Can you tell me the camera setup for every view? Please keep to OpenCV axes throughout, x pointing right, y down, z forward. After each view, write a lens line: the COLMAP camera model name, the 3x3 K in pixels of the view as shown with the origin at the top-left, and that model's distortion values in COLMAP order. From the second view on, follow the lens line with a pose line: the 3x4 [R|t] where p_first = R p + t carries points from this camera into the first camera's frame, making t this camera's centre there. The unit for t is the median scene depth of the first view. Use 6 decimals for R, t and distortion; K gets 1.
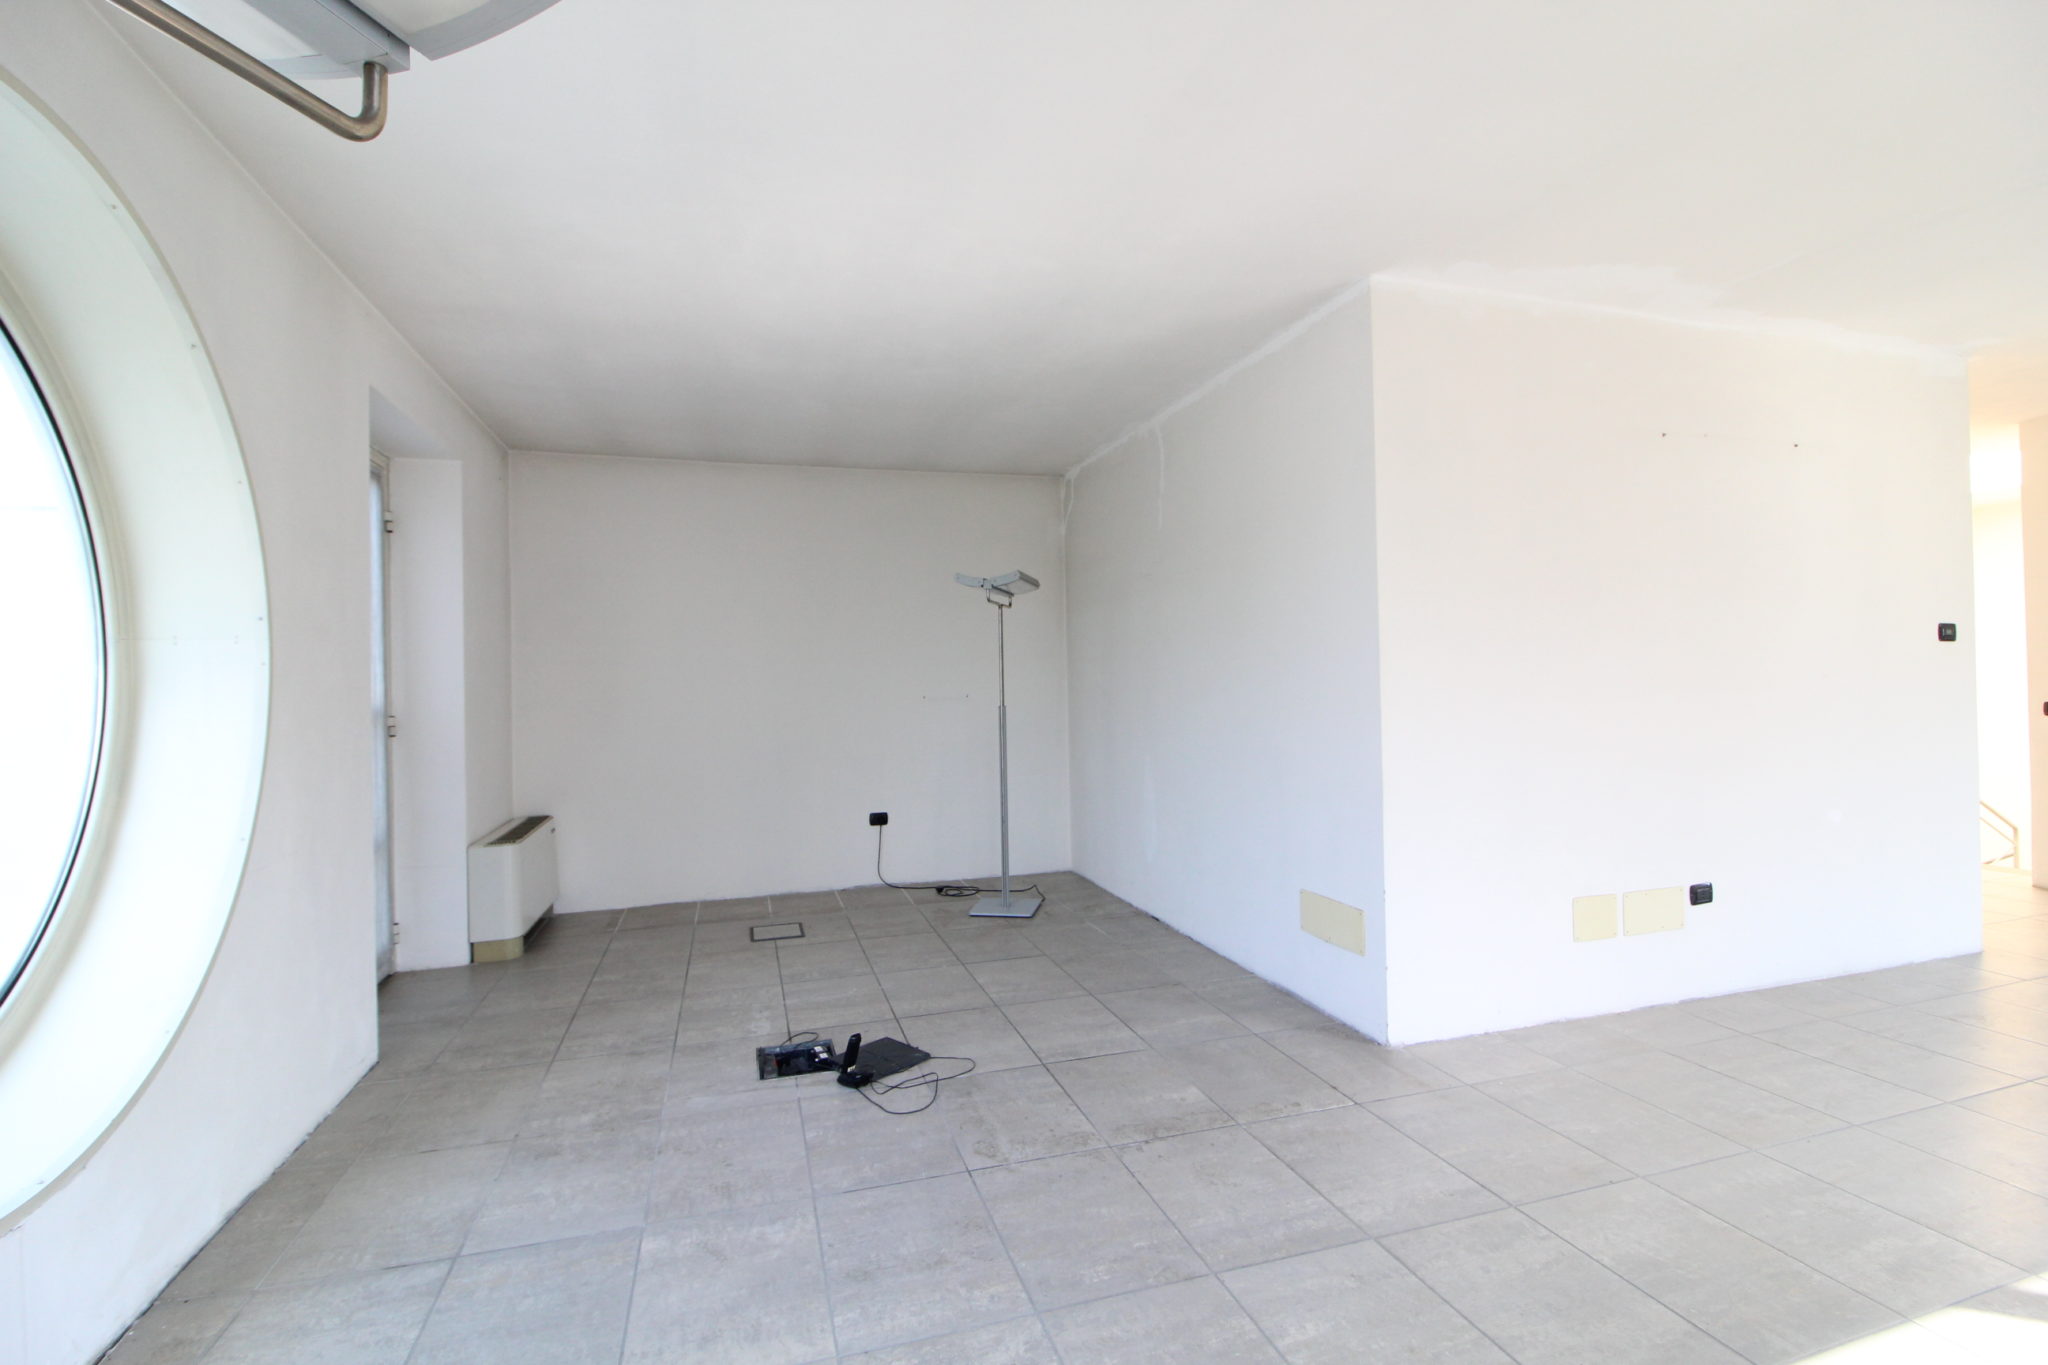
lens RADIAL K [[954.5, 0, 1032.1], [0, 954.5, 686.3], [0, 0, 1]] dist [-0.002077, -0.011564]
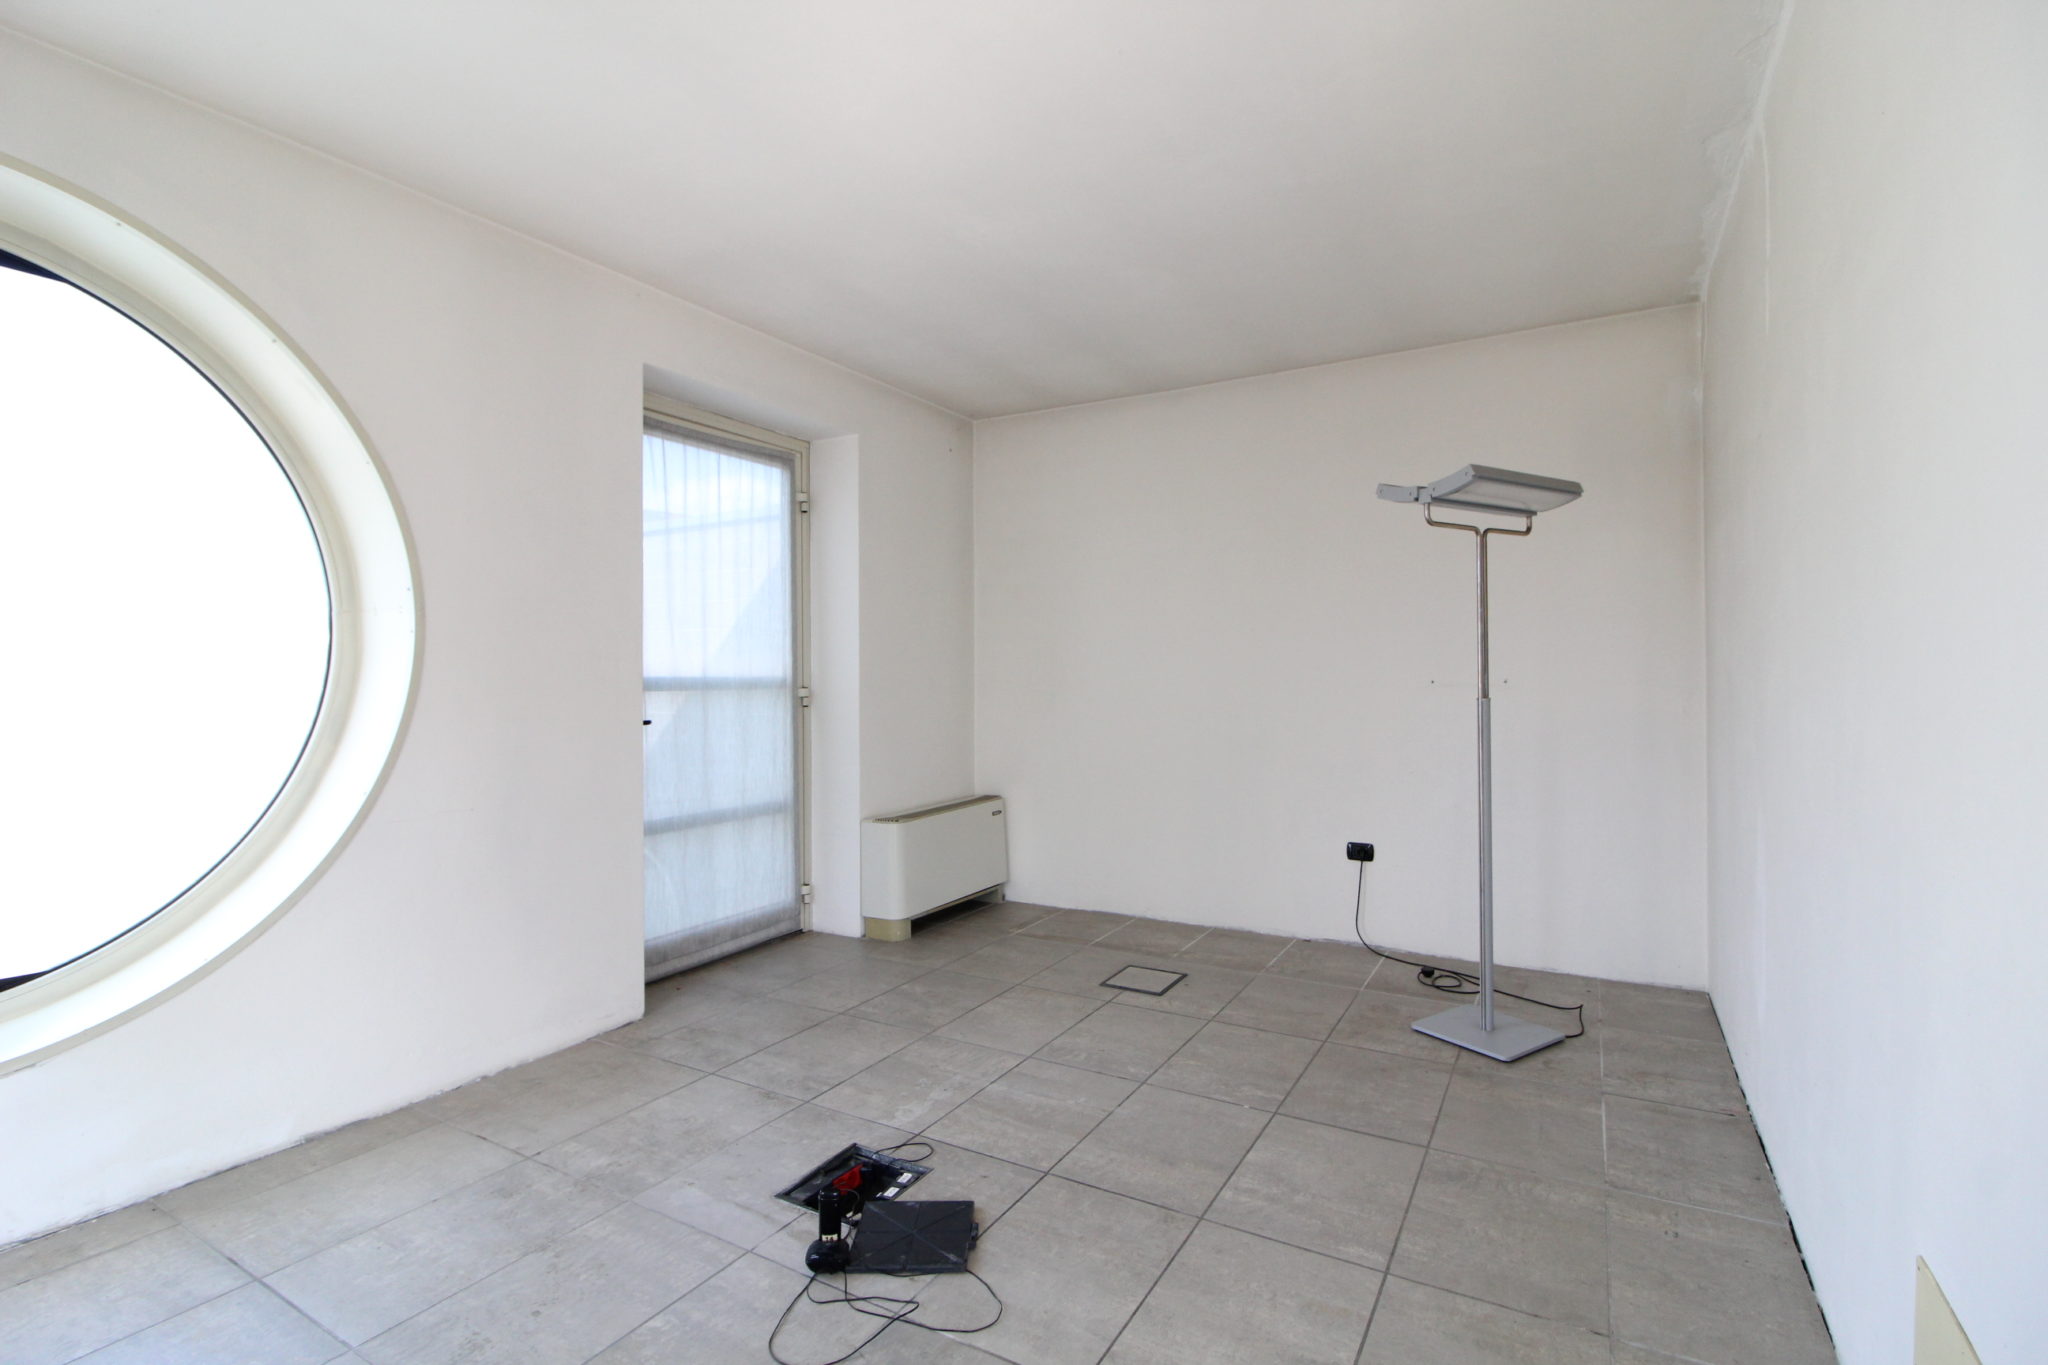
lens RADIAL K [[954.5, 0, 1016.1], [0, 954.5, 680.8], [0, 0, 1]] dist [-0.002077, -0.011564]
pose [[0.673167, 0.020018, -0.739219, 0.321396], [-0.011402, 0.999796, 0.016691, 0.004495], [0.739402, -0.002807, 0.673258, 0.563241]]
